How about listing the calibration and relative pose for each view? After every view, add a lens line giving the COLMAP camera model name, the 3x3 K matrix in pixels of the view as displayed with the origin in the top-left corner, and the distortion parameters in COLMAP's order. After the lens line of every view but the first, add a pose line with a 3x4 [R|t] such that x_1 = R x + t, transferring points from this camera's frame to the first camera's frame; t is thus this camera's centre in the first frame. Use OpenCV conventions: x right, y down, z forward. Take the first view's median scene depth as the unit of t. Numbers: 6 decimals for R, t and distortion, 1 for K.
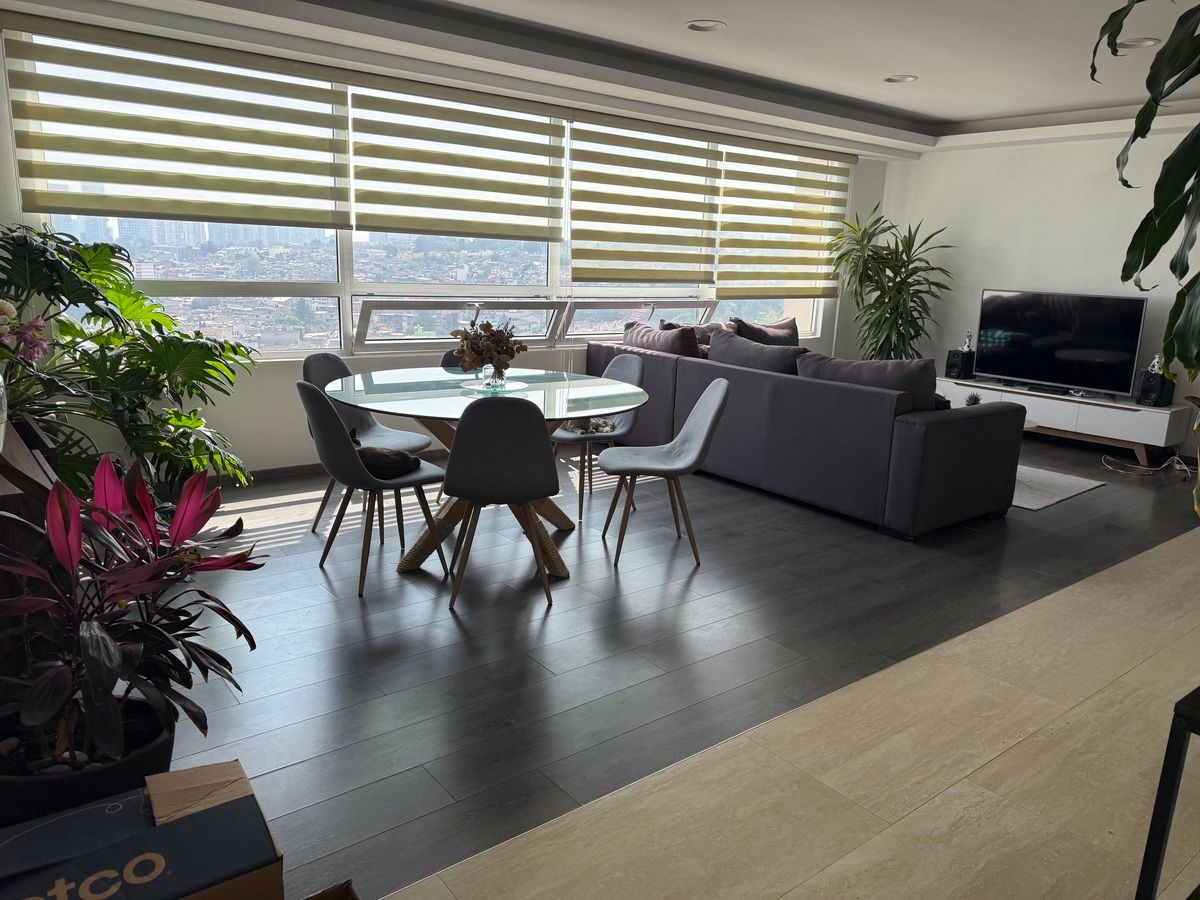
lens RADIAL K [[853.6, 0, 600.0], [0, 853.6, 450.0], [0, 0, 1]] dist [0.048304, -0.052101]
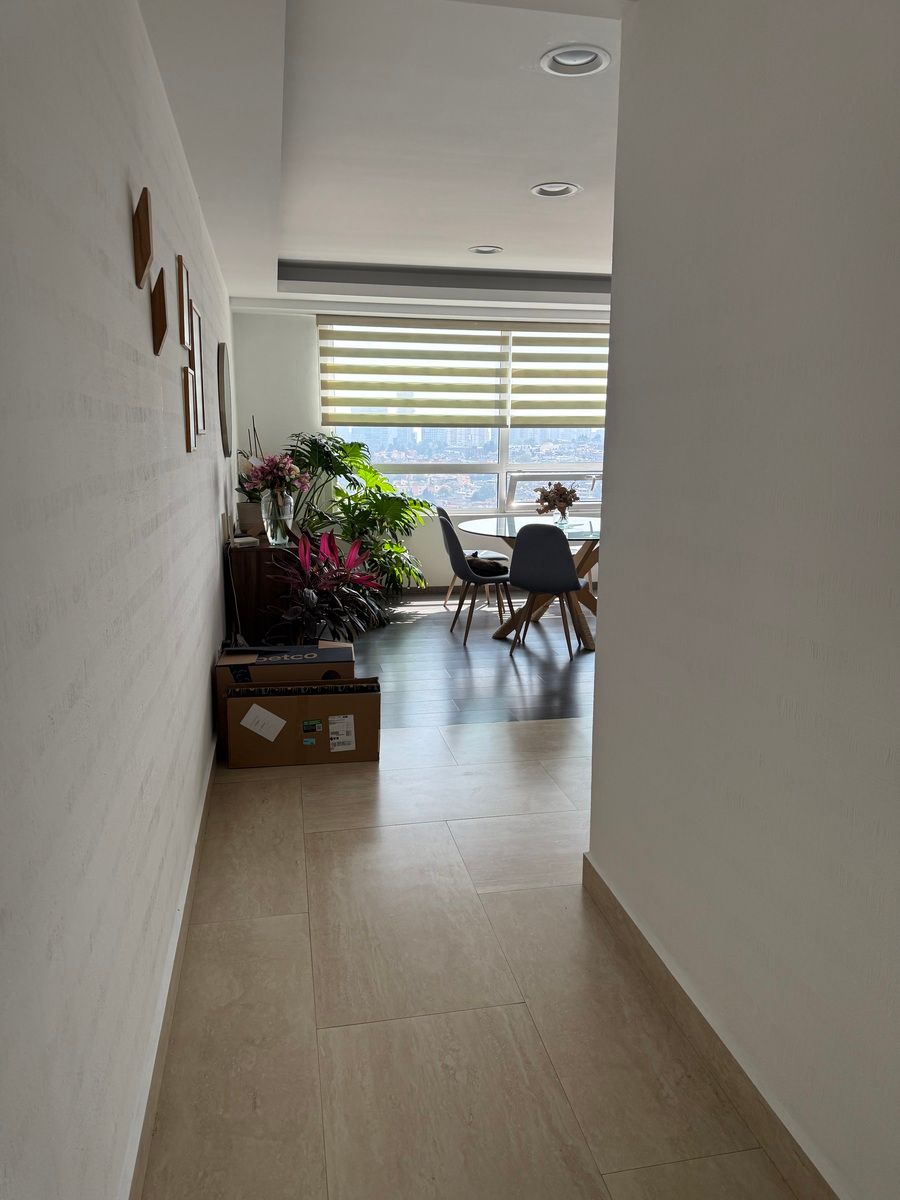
lens RADIAL K [[853.6, 0, 447.0], [0, 853.6, 631.1], [0, 0, 1]] dist [0.048304, -0.052101]
pose [[0.890520, 0.068648, -0.449735, 0.364489], [-0.074478, 0.997211, 0.004740, 0.112522], [0.448806, 0.029274, 0.893150, -0.426459]]
